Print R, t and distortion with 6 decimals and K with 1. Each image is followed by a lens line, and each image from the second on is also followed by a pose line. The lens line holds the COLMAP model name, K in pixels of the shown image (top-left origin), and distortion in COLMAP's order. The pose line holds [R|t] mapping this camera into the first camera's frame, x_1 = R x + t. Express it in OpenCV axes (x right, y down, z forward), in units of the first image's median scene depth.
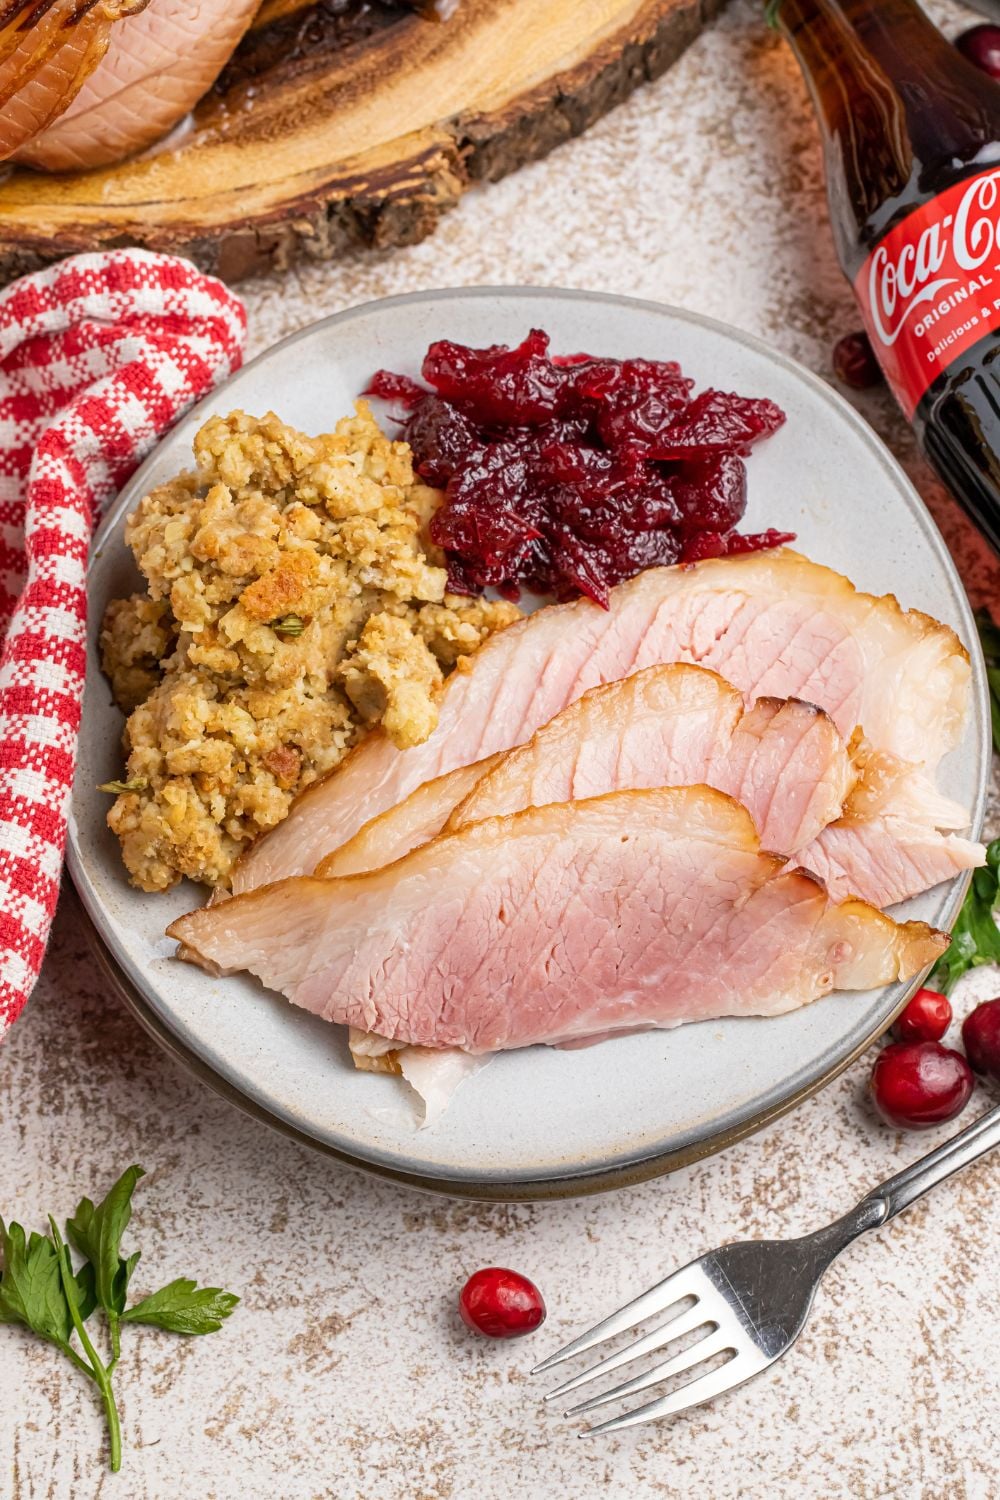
lens RADIAL K [[4819.5, 0, 553.8], [0, 4819.5, 710.7], [0, 0, 1]] dist [0.150278, -1.796477]
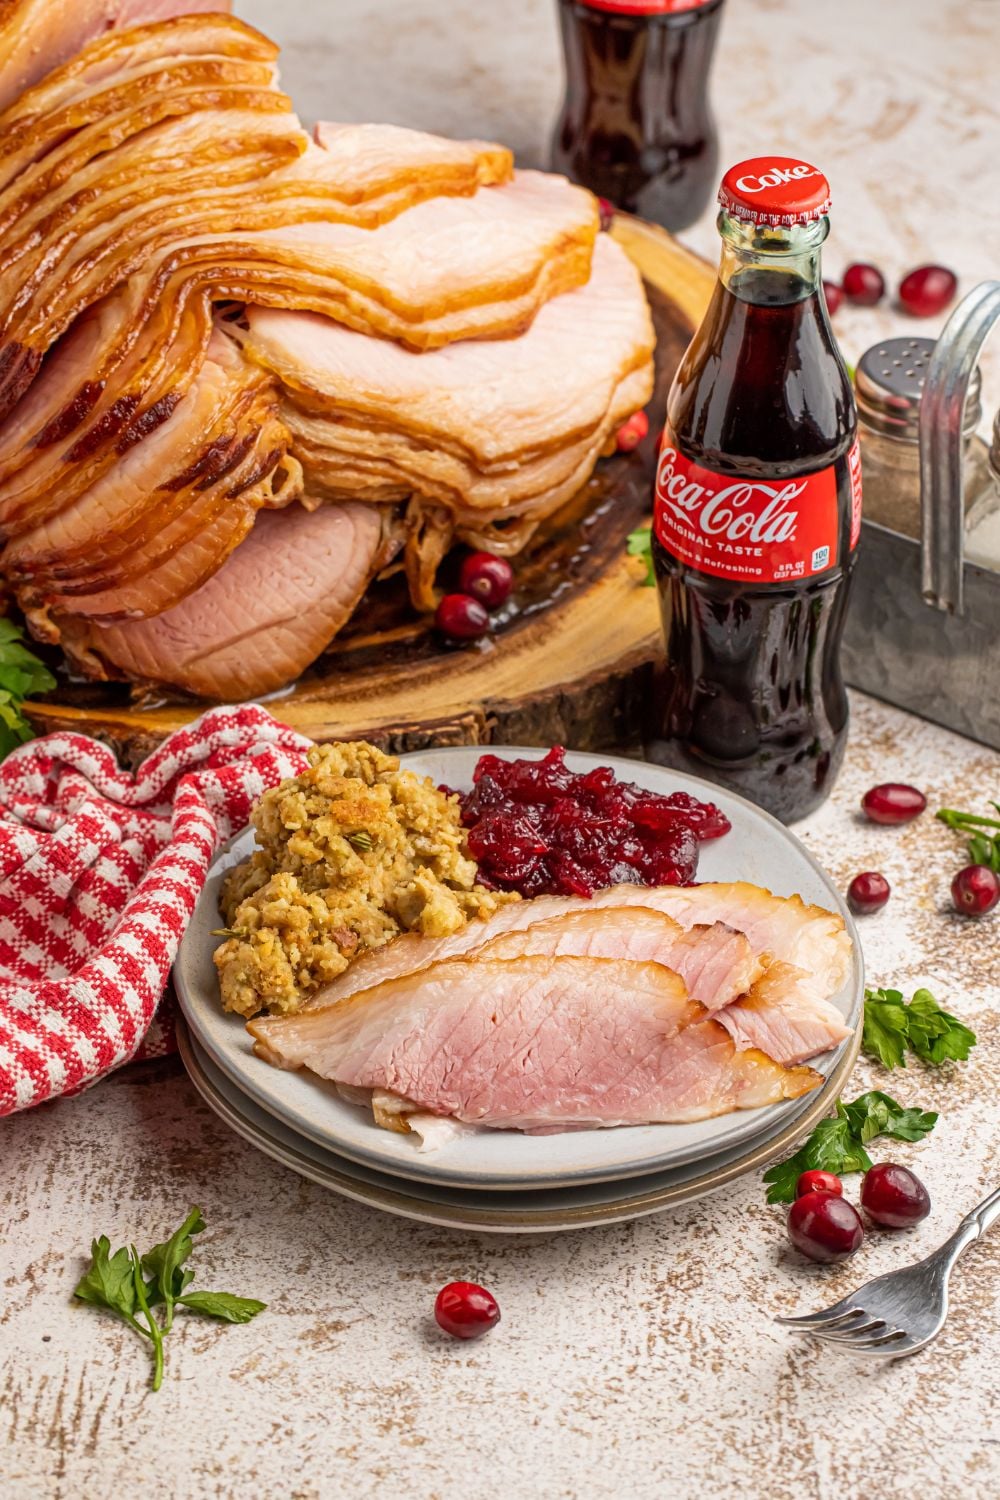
lens RADIAL K [[4819.5, 0, 553.8], [0, 4819.5, 710.7], [0, 0, 1]] dist [0.150278, -1.796477]
pose [[0.996419, 0.068559, -0.049483, 0.065954], [-0.084525, 0.822175, -0.562924, 0.721341], [0.002090, 0.565091, 0.825026, -0.167172]]
